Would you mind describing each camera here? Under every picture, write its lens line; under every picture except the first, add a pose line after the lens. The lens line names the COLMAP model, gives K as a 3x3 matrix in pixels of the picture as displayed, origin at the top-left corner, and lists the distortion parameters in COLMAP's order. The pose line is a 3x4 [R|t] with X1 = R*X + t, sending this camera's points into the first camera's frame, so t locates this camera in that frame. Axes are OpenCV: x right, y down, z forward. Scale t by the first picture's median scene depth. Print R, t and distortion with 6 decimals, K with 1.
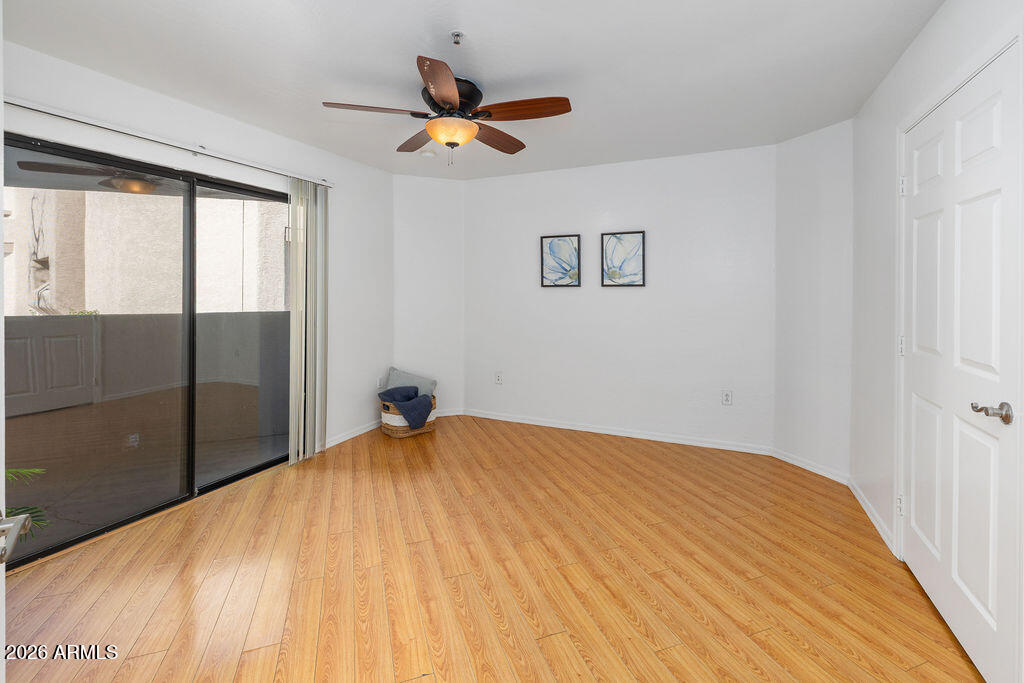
lens RADIAL K [[449.8, 0, 514.6], [0, 449.8, 283.1], [0, 0, 1]] dist [0.000657, 0.000219]
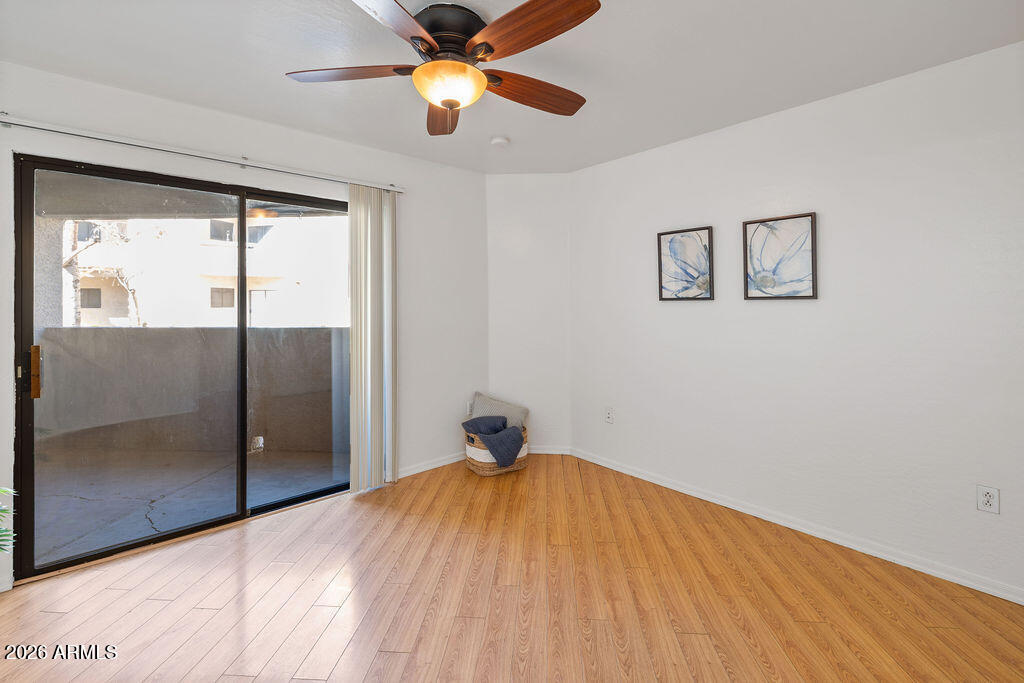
lens RADIAL K [[447.8, 0, 513.1], [0, 447.8, 294.0], [0, 0, 1]] dist [0.000624, 0.000534]
pose [[0.914919, -0.010864, -0.403491, 0.150915], [0.007758, 0.999926, -0.009332, 0.002977], [0.403562, 0.005408, 0.914936, 0.238732]]
